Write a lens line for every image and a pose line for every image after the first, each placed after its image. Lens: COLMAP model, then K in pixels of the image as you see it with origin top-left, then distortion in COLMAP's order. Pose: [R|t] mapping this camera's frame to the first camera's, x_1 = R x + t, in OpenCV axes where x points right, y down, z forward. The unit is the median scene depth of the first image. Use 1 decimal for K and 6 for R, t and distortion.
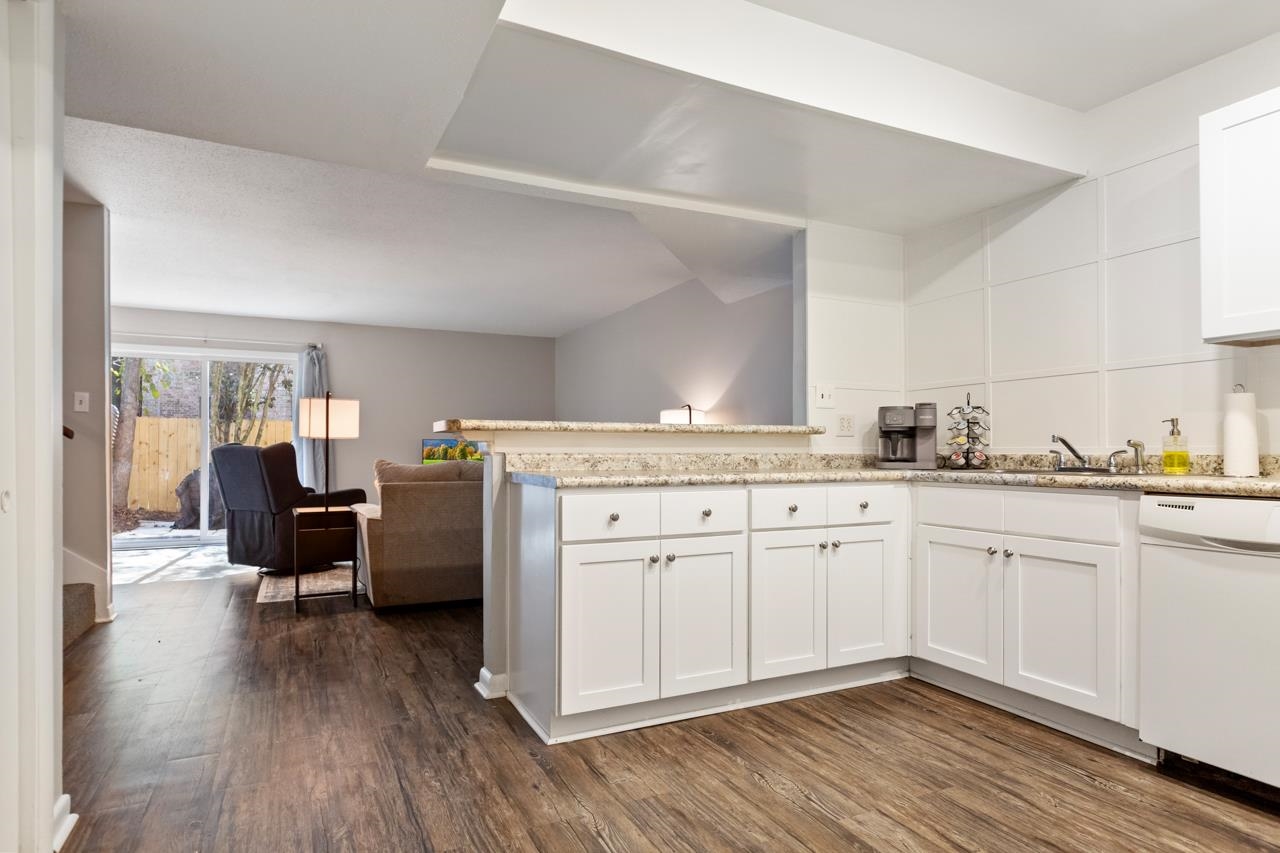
lens RADIAL K [[720.7, 0, 640.0], [0, 720.7, 426.5], [0, 0, 1]] dist [-0.000689, -0.000016]
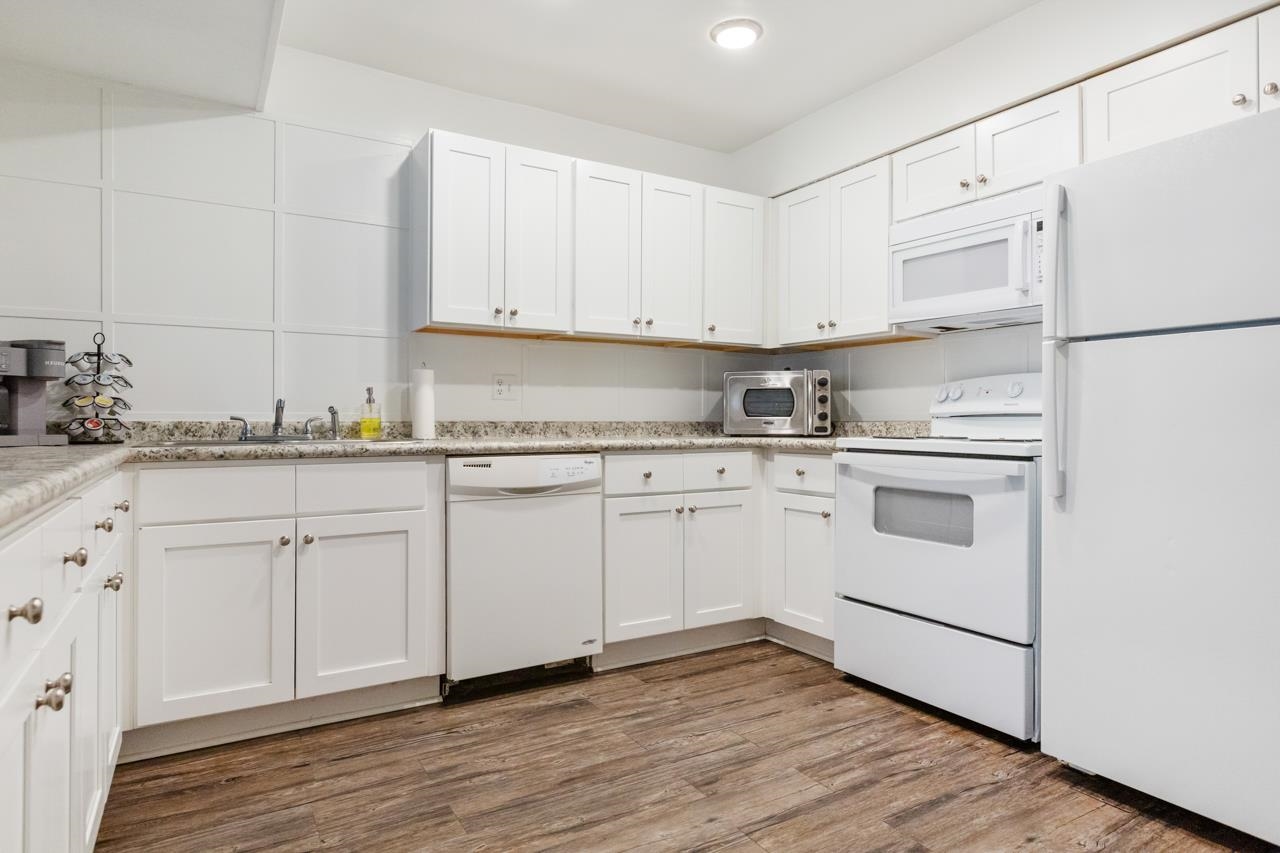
lens RADIAL K [[720.7, 0, 640.0], [0, 720.7, 426.5], [0, 0, 1]] dist [-0.000689, -0.000016]
pose [[-0.088570, -0.005989, 0.996052, -0.389133], [-0.035774, 0.999356, 0.002828, 0.032358], [-0.995427, -0.035383, -0.088727, 0.765097]]
